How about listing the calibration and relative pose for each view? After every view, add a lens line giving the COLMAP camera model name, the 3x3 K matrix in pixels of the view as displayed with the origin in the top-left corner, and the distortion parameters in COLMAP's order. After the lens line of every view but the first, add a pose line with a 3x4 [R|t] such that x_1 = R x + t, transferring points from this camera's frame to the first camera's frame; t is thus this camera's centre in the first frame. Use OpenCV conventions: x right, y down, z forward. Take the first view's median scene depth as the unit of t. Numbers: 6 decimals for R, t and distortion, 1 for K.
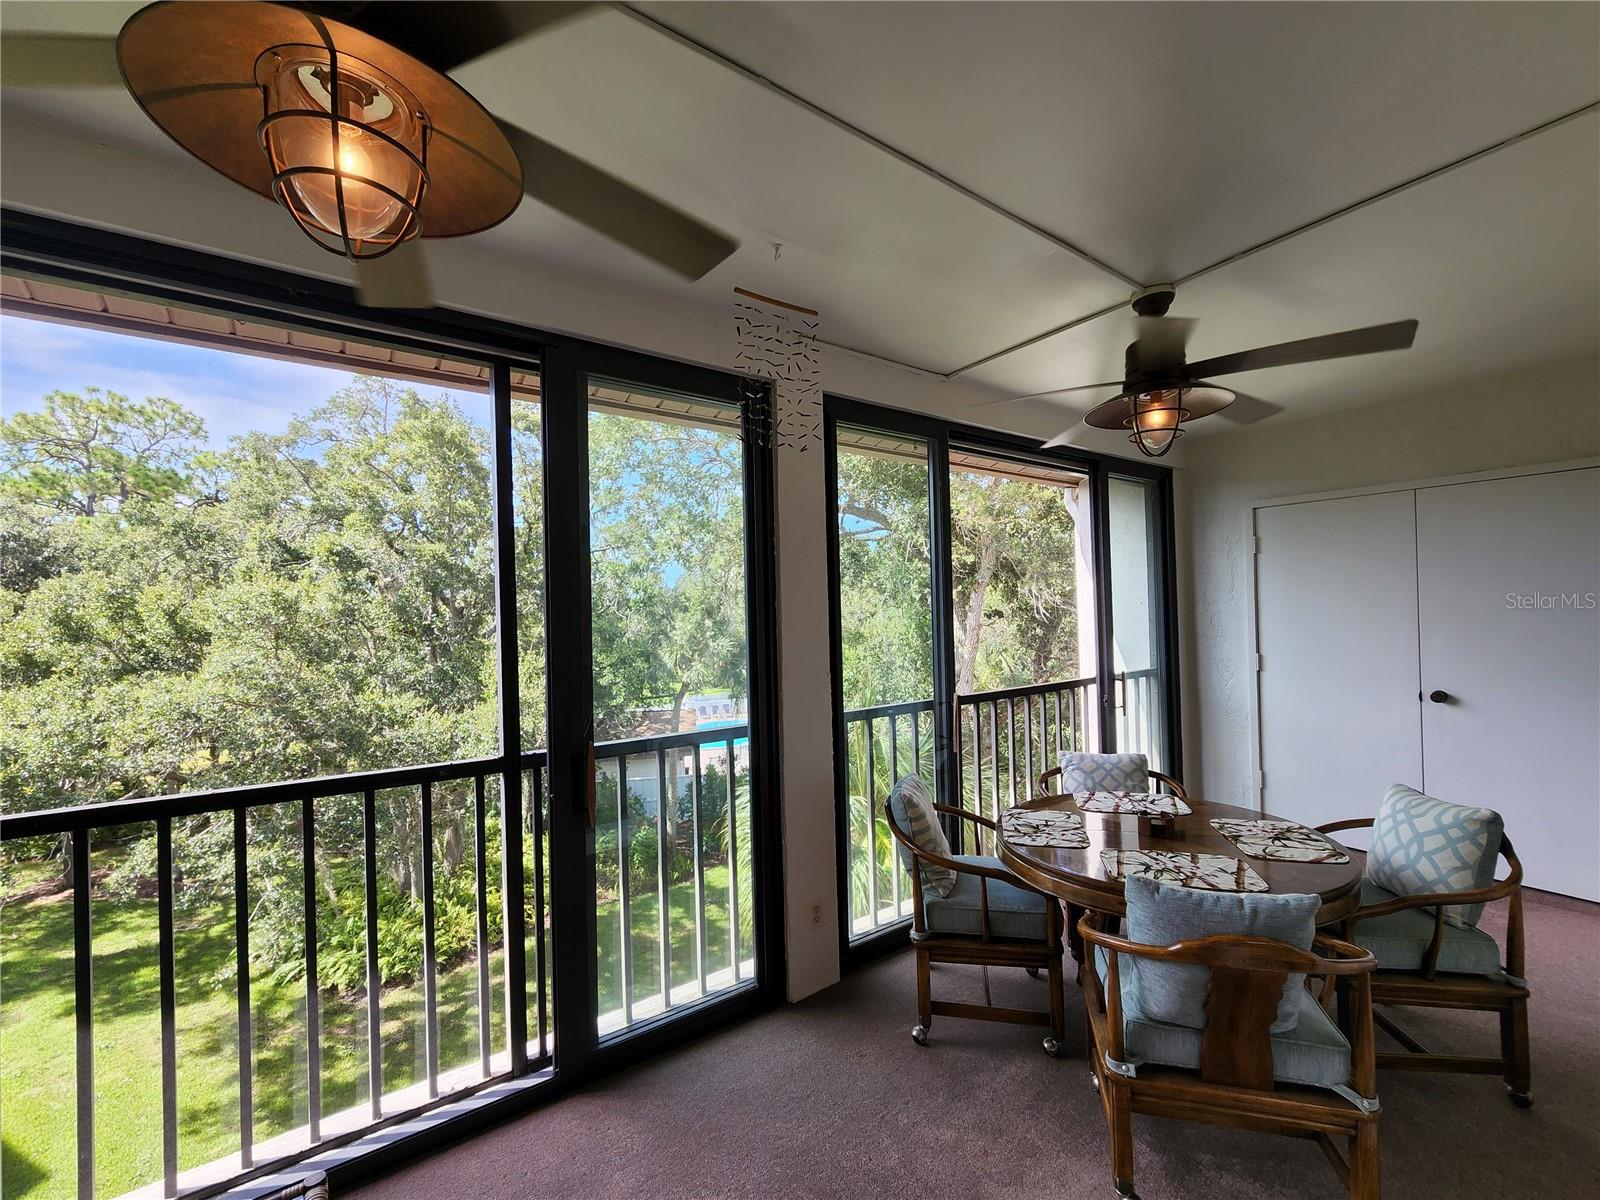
lens RADIAL K [[657.7, 0, 799.6], [0, 657.7, 607.0], [0, 0, 1]] dist [-0.001850, -0.000882]
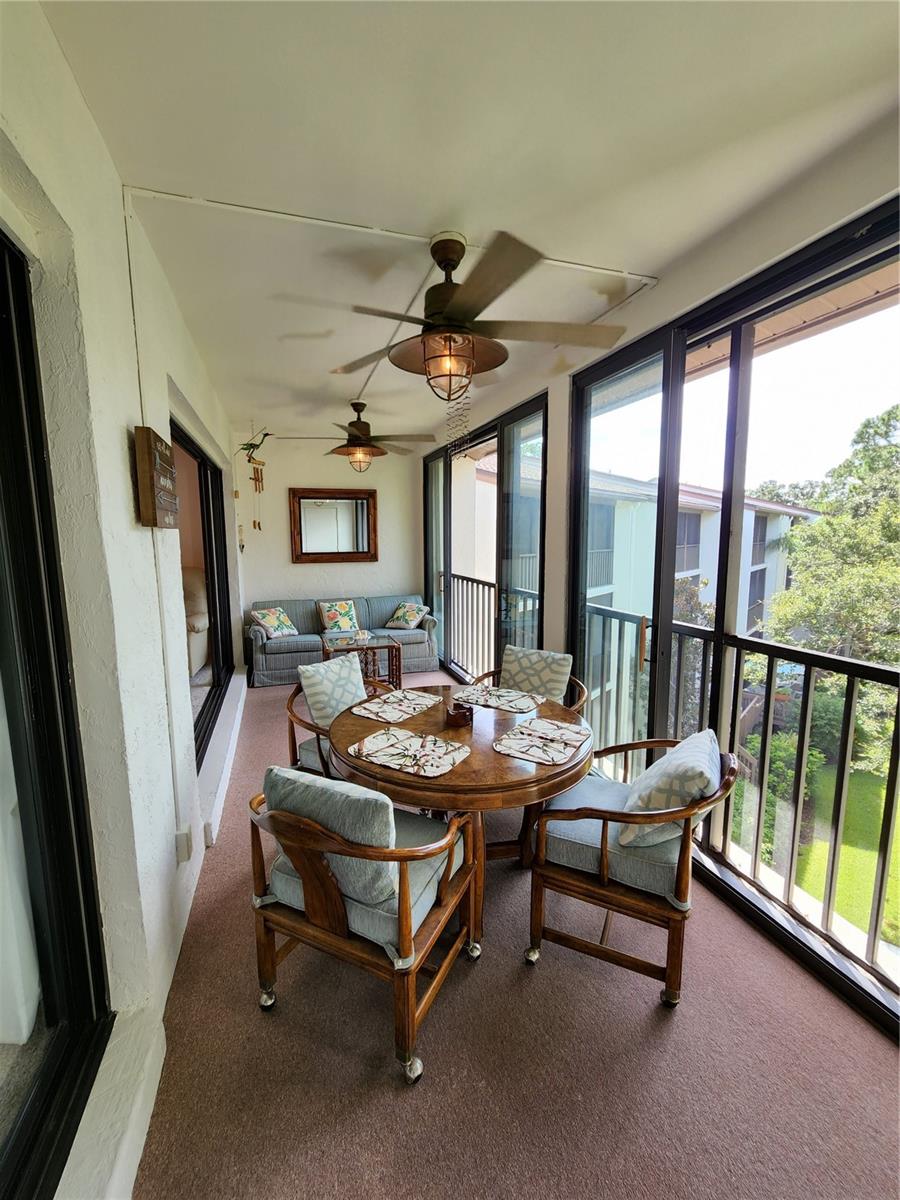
lens RADIAL K [[494.5, 0, 442.5], [0, 494.5, 597.9], [0, 0, 1]] dist [-0.001249, -0.000457]
pose [[-0.302329, 0.141850, -0.942590, 1.427289], [0.025587, 0.989717, 0.140735, -0.014104], [0.952860, 0.018430, -0.302850, 1.279732]]
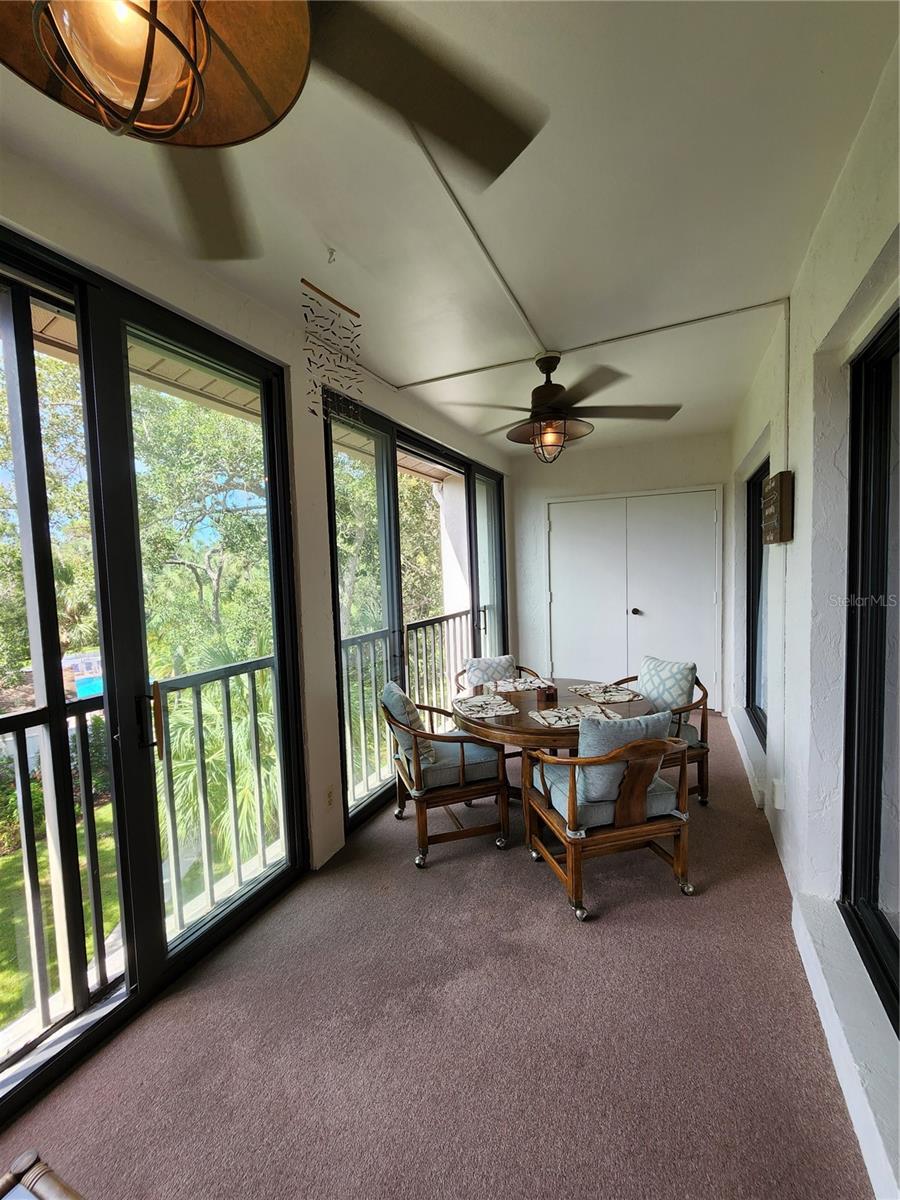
lens RADIAL K [[494.5, 0, 442.5], [0, 494.5, 597.9], [0, 0, 1]] dist [-0.001249, -0.000457]
pose [[0.873777, -0.032586, 0.485235, -0.272690], [0.006263, 0.998424, 0.055771, 0.027390], [-0.486287, -0.045693, 0.872604, 0.077296]]
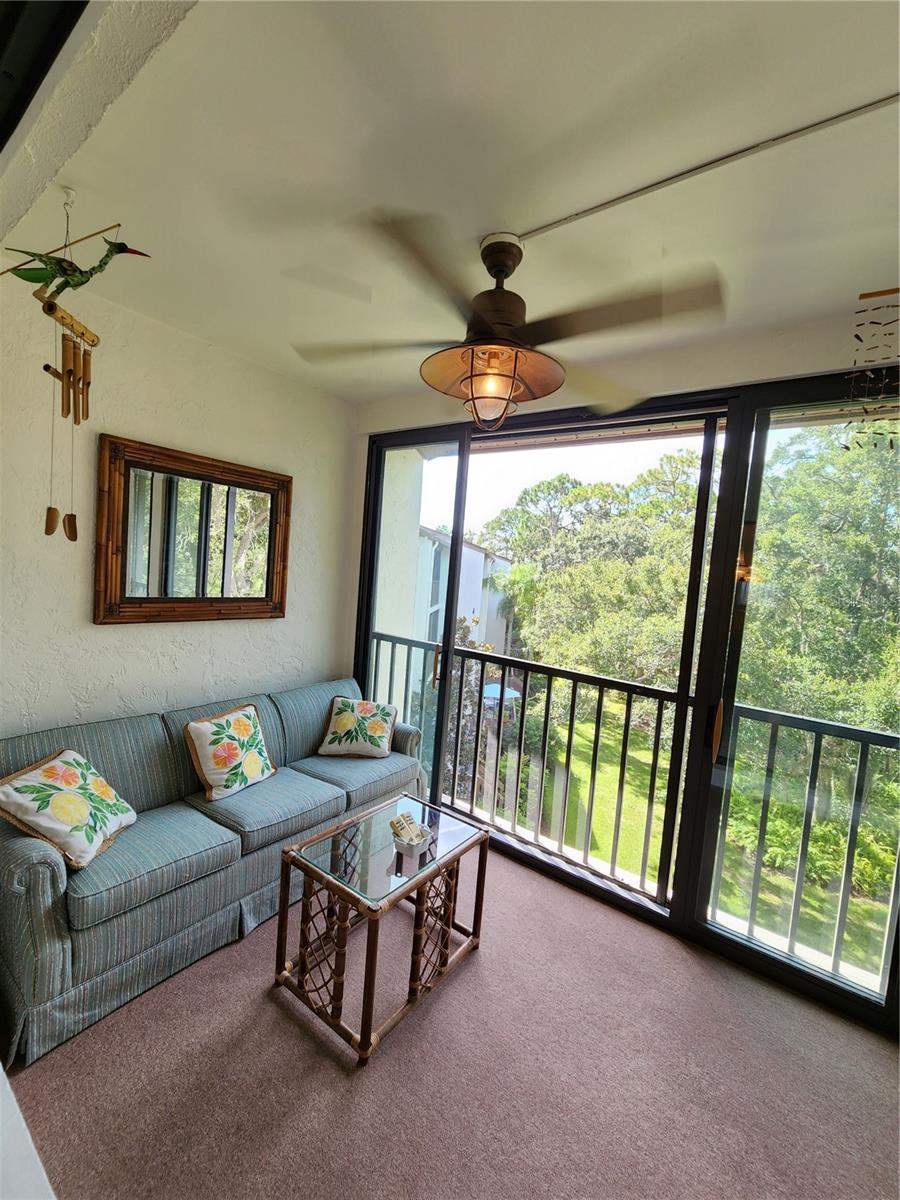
lens RADIAL K [[494.5, 0, 442.5], [0, 494.5, 597.9], [0, 0, 1]] dist [-0.001249, -0.000457]
pose [[0.294585, 0.098853, -0.950499, 0.403491], [-0.069876, 0.994201, 0.081742, -0.034462], [0.953067, 0.042337, 0.299785, 0.152377]]
